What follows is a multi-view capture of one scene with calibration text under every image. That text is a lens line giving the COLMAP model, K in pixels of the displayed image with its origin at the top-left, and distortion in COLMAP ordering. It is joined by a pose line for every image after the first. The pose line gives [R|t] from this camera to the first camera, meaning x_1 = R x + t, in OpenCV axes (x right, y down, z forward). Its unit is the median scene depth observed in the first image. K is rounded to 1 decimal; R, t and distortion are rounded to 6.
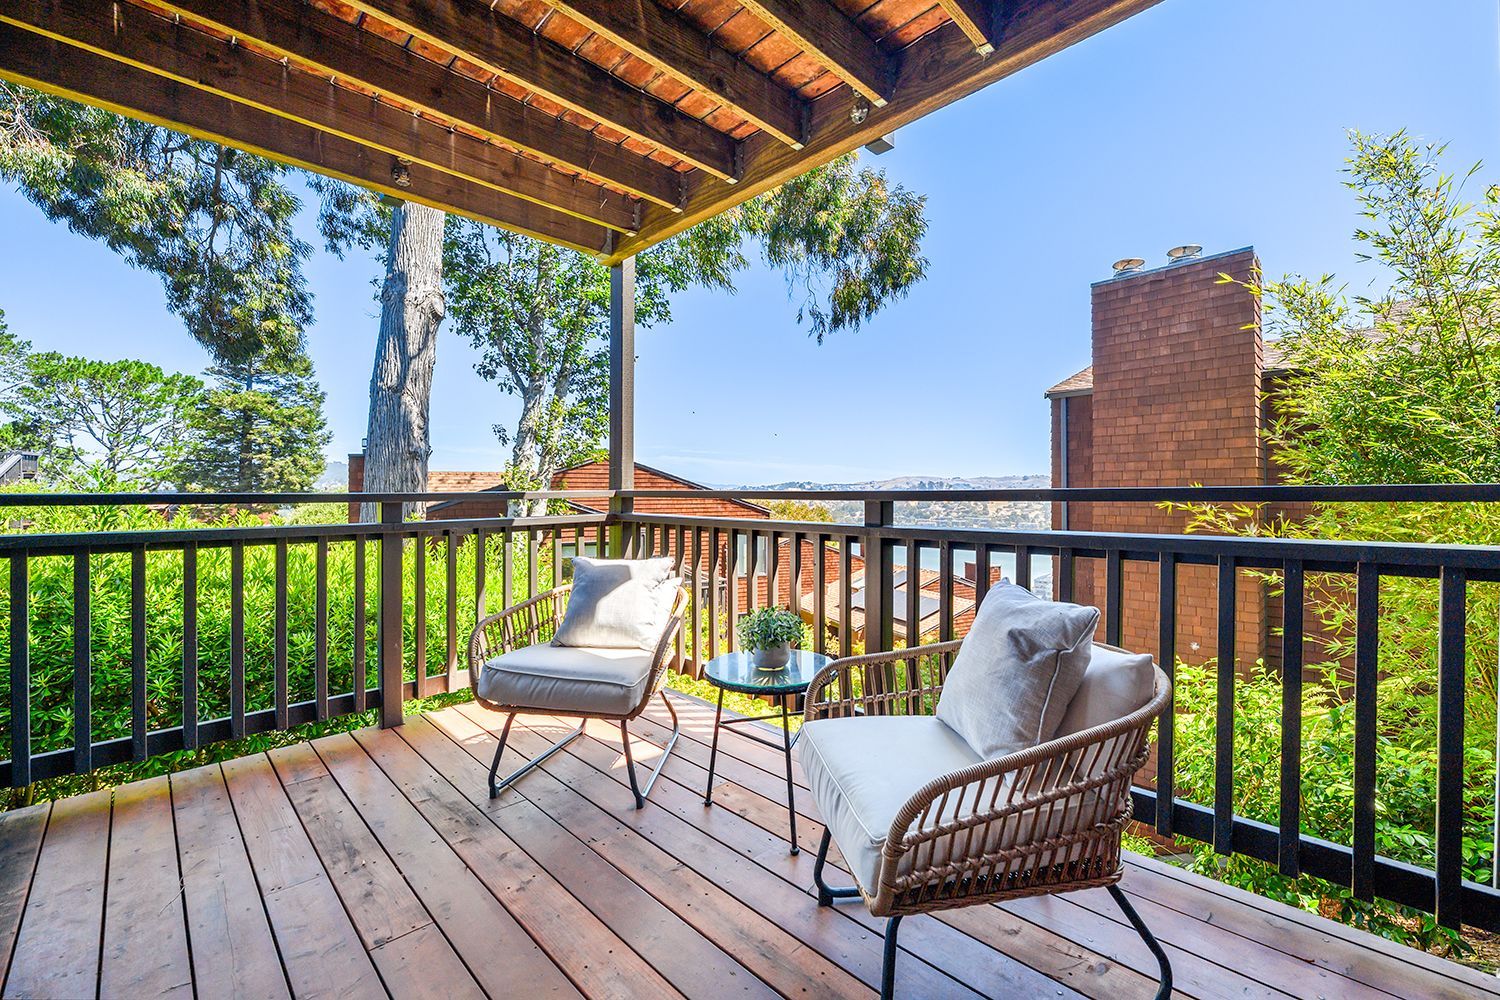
lens RADIAL K [[621.1, 0, 759.0], [0, 621.1, 493.7], [0, 0, 1]] dist [-0.001260, -0.000443]
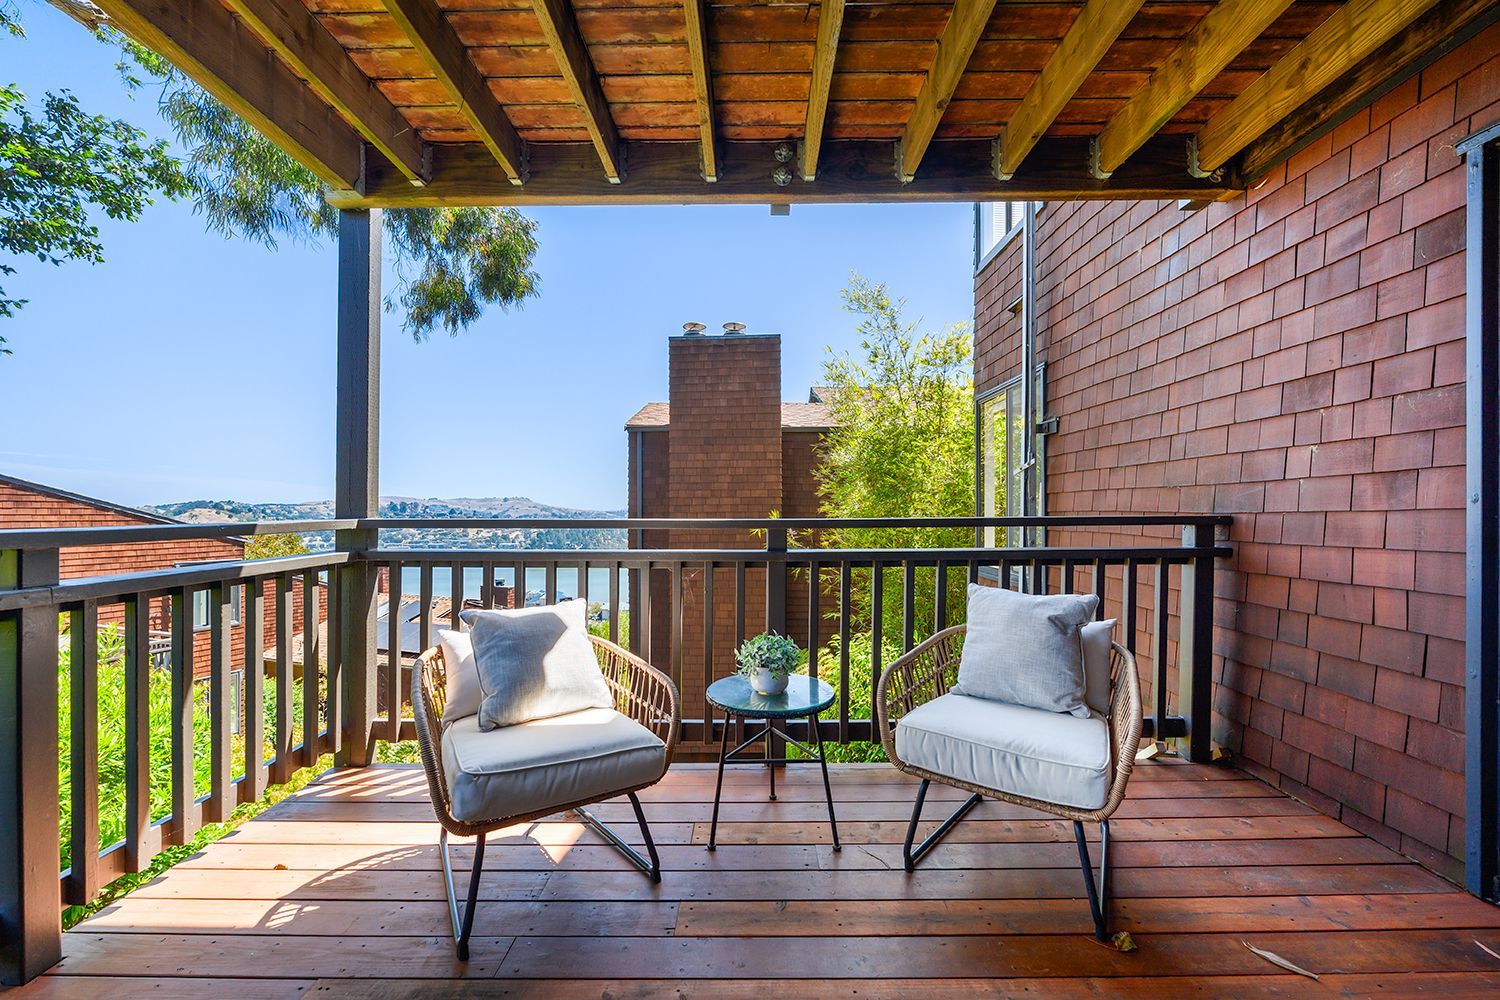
lens RADIAL K [[621.1, 0, 729.6], [0, 621.1, 515.9], [0, 0, 1]] dist [-0.001260, -0.000443]
pose [[0.721392, -0.004265, 0.692513, -0.203072], [0.003269, 0.999991, 0.002754, -0.004296], [-0.692519, 0.000277, 0.721400, 0.082161]]
